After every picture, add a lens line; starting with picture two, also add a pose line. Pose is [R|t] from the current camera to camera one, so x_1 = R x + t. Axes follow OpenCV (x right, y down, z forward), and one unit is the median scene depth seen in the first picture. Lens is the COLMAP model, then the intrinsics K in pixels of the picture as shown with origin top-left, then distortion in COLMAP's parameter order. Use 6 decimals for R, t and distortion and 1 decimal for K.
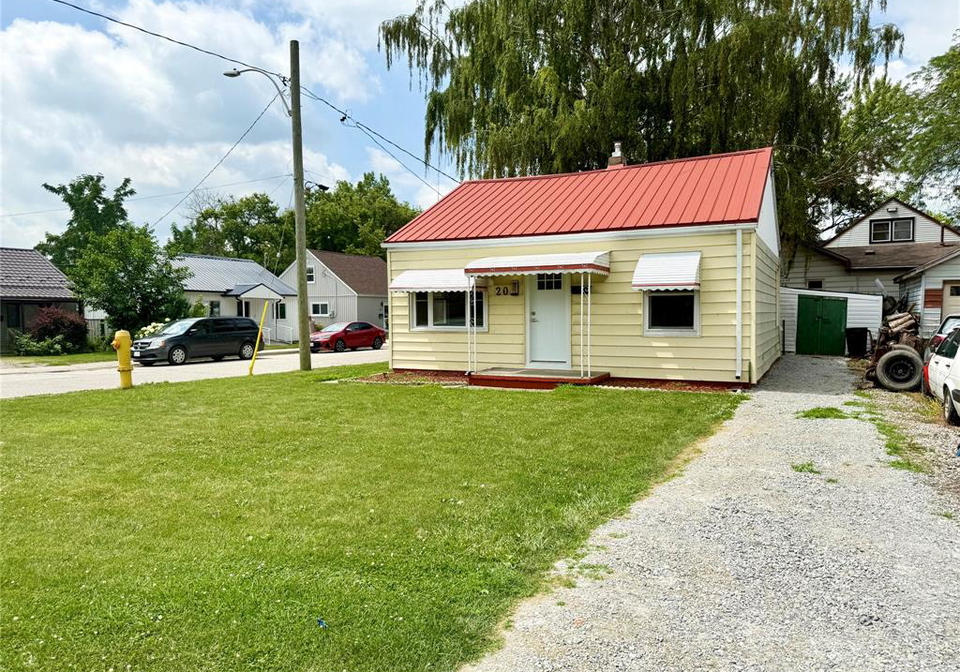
lens RADIAL K [[682.7, 0, 478.8], [0, 682.7, 342.8], [0, 0, 1]] dist [0.040296, -0.049528]
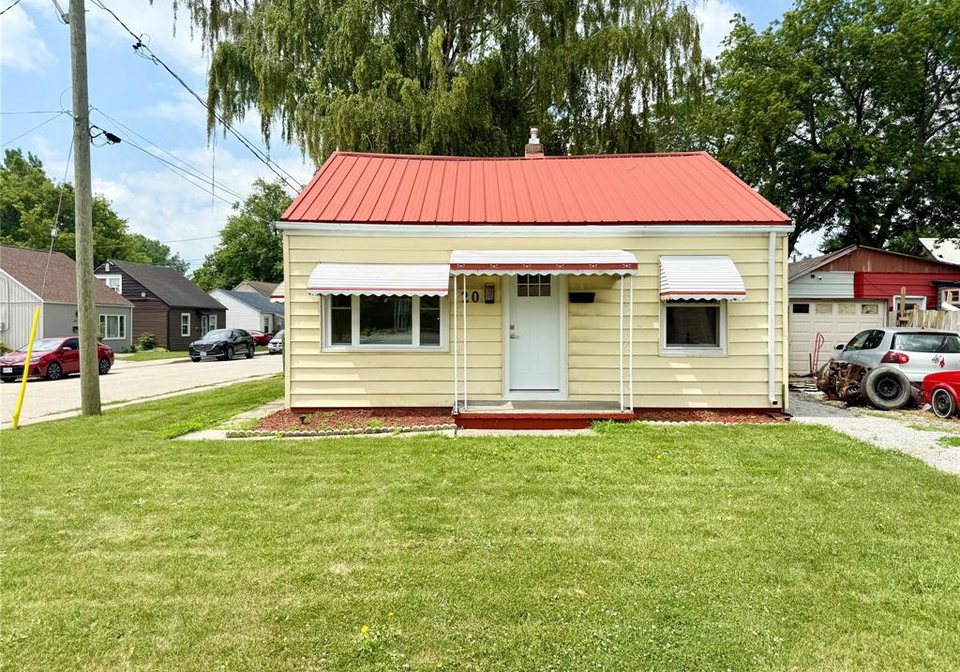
lens RADIAL K [[682.7, 0, 481.7], [0, 682.7, 337.2], [0, 0, 1]] dist [0.040296, -0.049528]
pose [[0.892629, -0.001481, 0.450789, -0.218061], [0.014760, 0.999554, -0.025942, -0.009385], [-0.450550, 0.029810, 0.892253, 0.251964]]
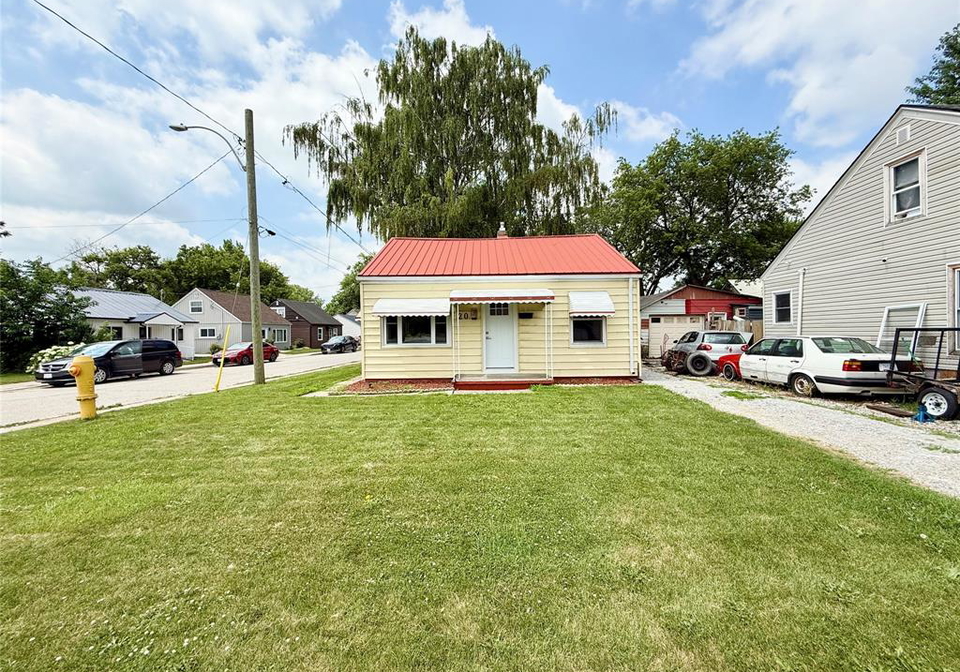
lens RADIAL K [[384.1, 0, 479.6], [0, 384.1, 332.9], [0, 0, 1]] dist [0.000660, -0.000047]
pose [[0.902270, -0.006707, 0.431118, -0.196232], [0.027448, 0.998744, -0.041909, -0.008187], [-0.430296, 0.049646, 0.901322, 0.234468]]
